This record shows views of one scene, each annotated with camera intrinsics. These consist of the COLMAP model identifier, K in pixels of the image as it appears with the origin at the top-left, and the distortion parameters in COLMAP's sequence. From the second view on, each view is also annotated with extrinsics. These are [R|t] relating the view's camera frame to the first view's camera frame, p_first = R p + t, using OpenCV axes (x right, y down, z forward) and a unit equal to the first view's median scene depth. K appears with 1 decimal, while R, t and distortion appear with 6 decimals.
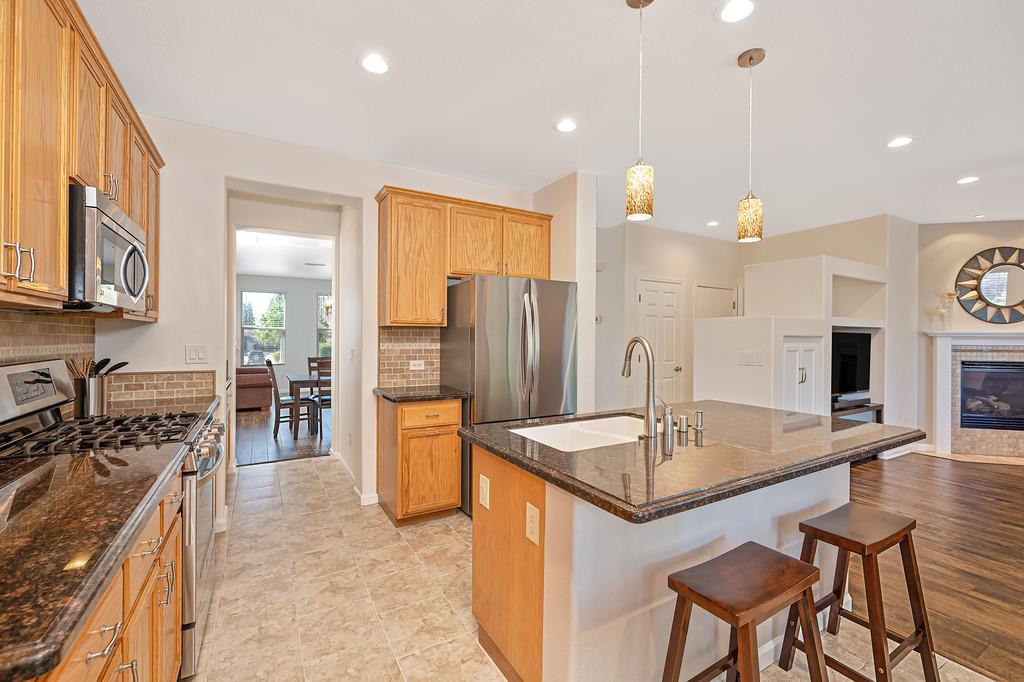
lens RADIAL K [[447.3, 0, 530.3], [0, 447.3, 337.8], [0, 0, 1]] dist [-0.001466, 0.001745]
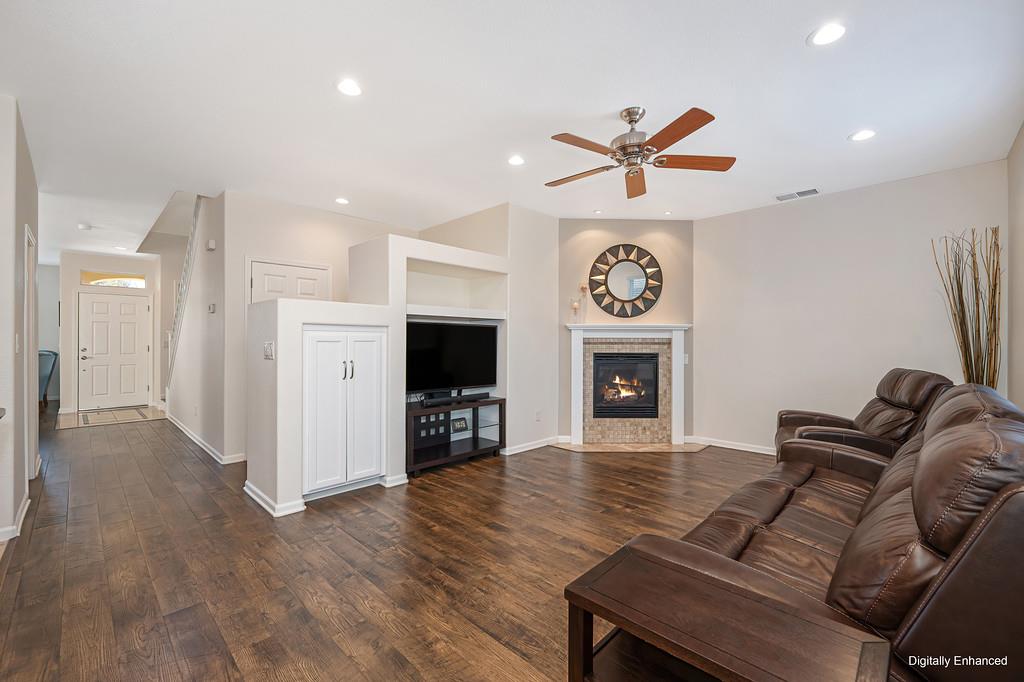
lens RADIAL K [[428.7, 0, 523.5], [0, 428.7, 342.0], [0, 0, 1]] dist [-0.001302, 0.000534]
pose [[0.965934, -0.004576, 0.258750, 0.560687], [0.004167, 0.999989, 0.002130, 0.023618], [-0.258757, -0.000979, 0.965942, 0.088218]]
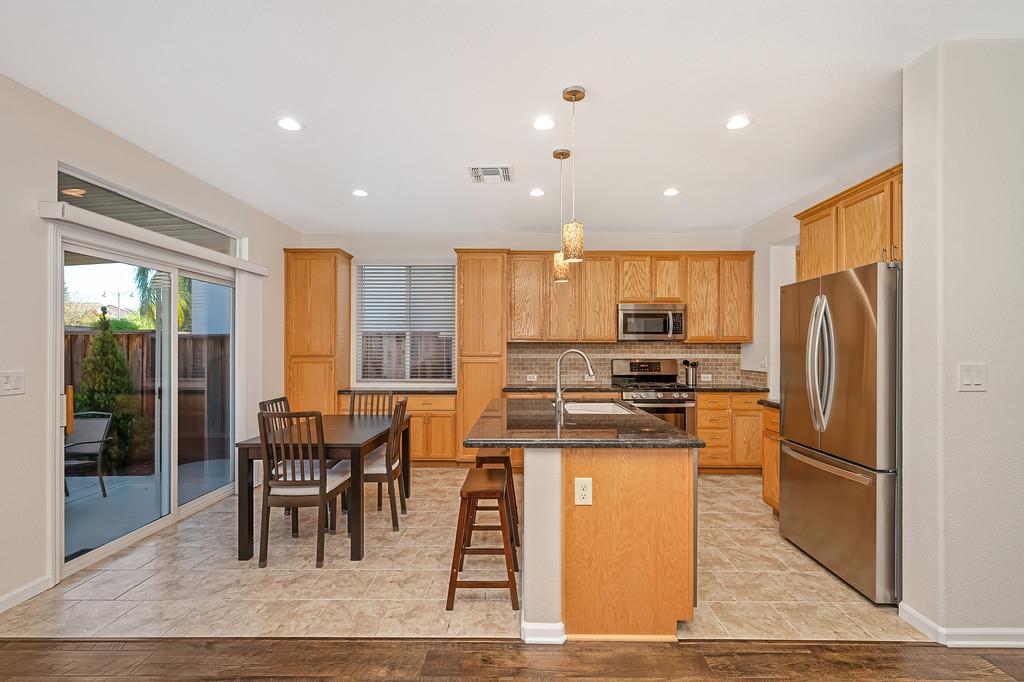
lens RADIAL K [[454.3, 0, 522.4], [0, 454.3, 348.1], [0, 0, 1]] dist [-0.000491, 0.000068]
pose [[-0.523465, -0.011847, -0.851965, 0.631719], [-0.007271, 0.999929, -0.009437, 0.005820], [0.852016, 0.001255, -0.523514, 0.632276]]
